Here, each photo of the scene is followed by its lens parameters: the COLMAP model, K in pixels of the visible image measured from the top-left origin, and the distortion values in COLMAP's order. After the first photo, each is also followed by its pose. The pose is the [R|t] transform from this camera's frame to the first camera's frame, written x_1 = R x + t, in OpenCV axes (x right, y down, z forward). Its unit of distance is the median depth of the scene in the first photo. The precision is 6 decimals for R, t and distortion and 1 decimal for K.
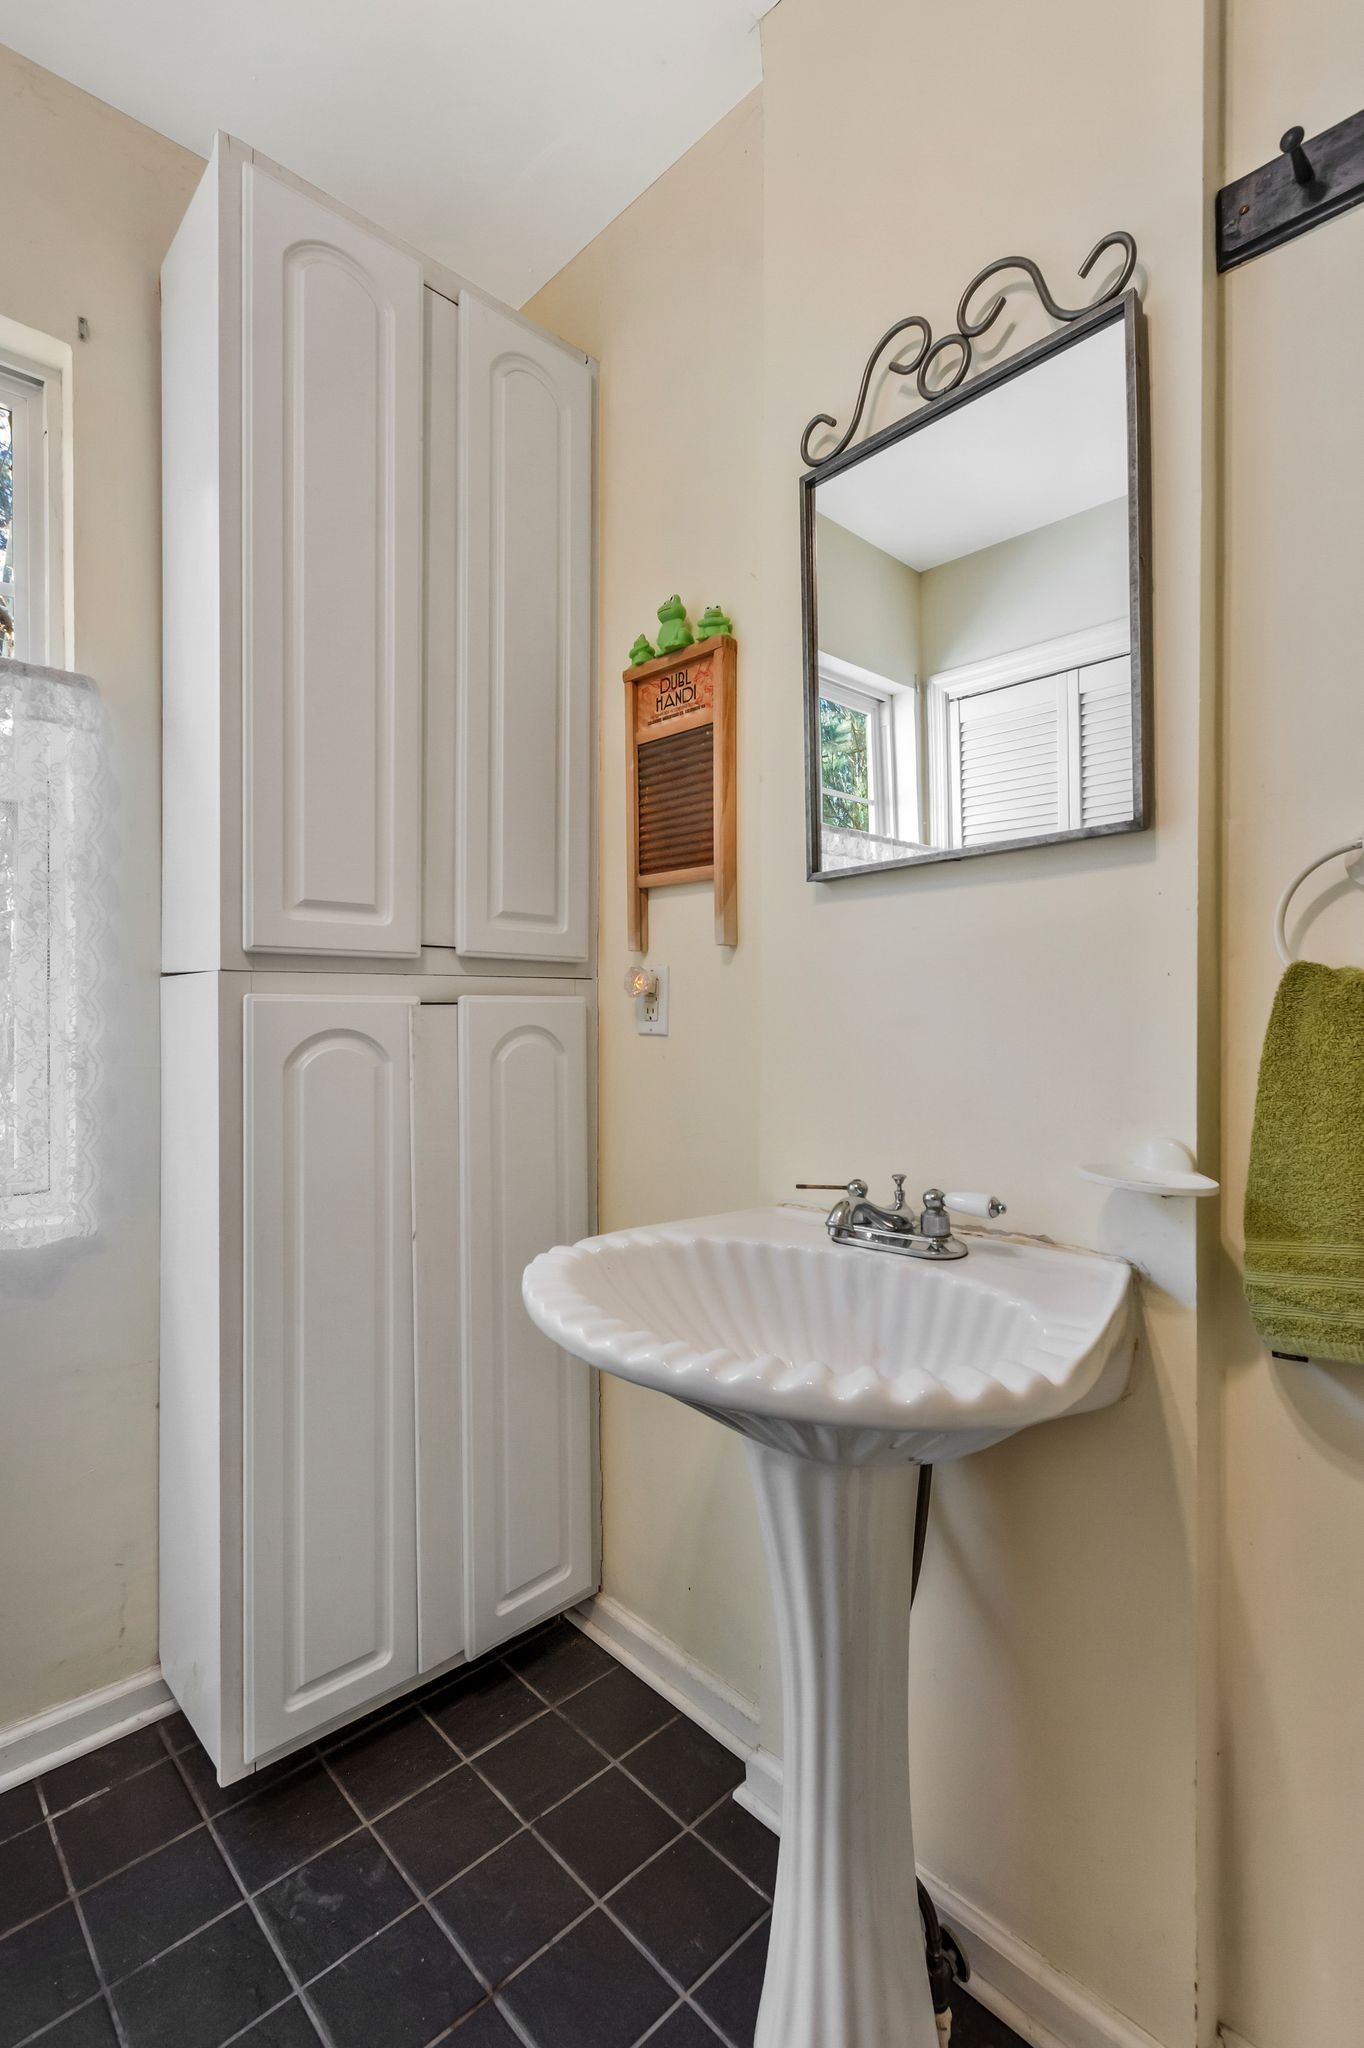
lens RADIAL K [[958.2, 0, 682.0], [0, 958.2, 1024.0], [0, 0, 1]] dist [0.002460, 0.000041]
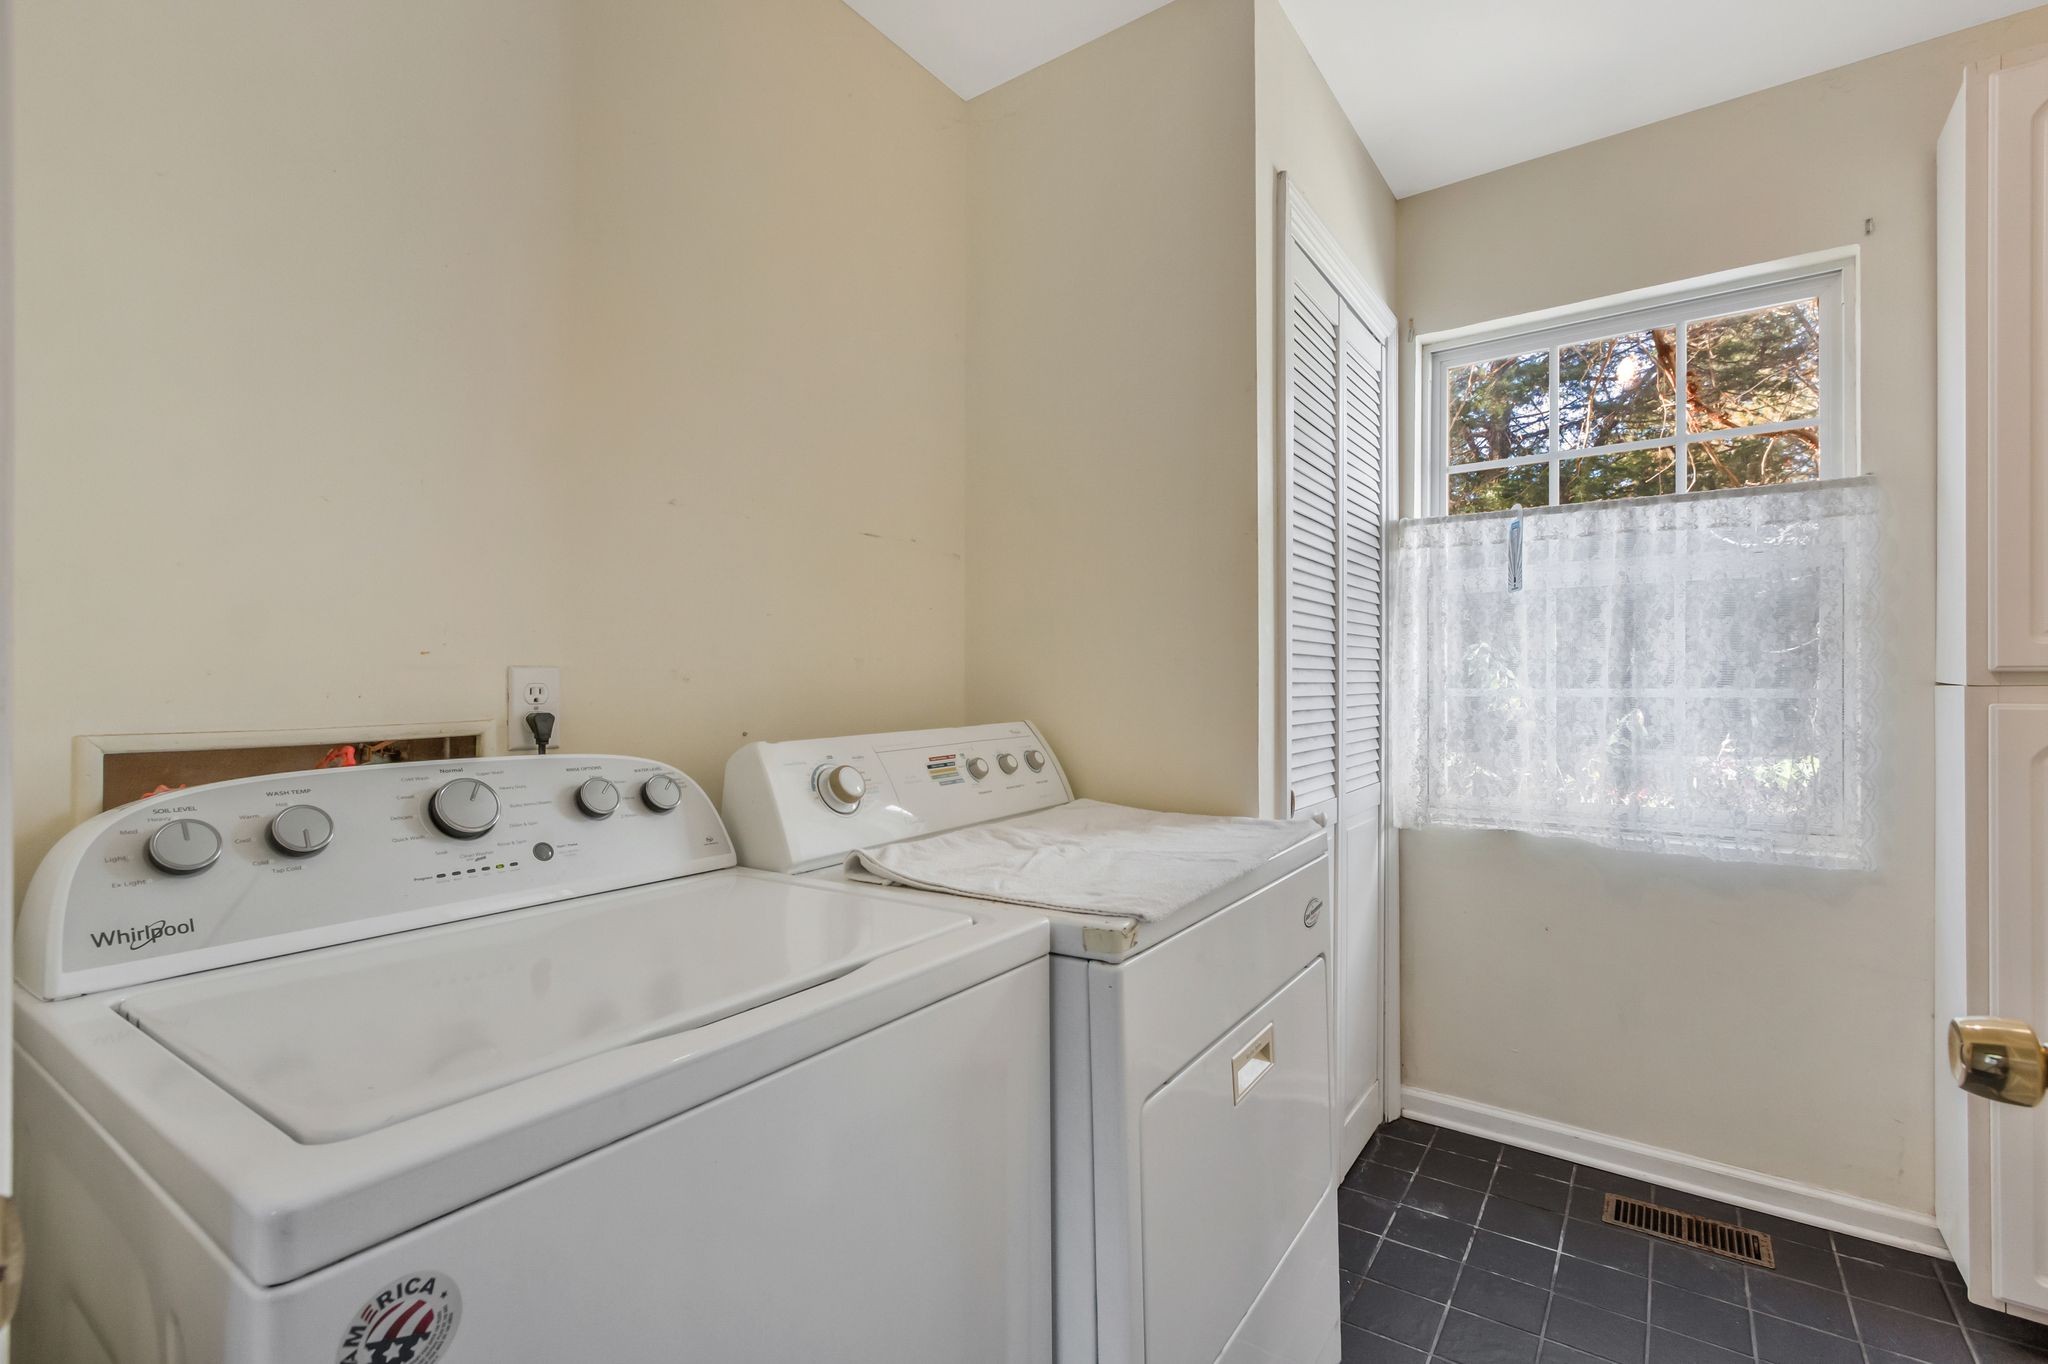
lens RADIAL K [[958.2, 0, 1024.0], [0, 958.2, 682.0], [0, 0, 1]] dist [0.002460, 0.000041]
pose [[0.217951, -0.005125, -0.975946, 0.494051], [-0.006677, 0.999955, -0.006742, -0.039853], [0.975937, 0.007986, 0.217907, -0.527800]]
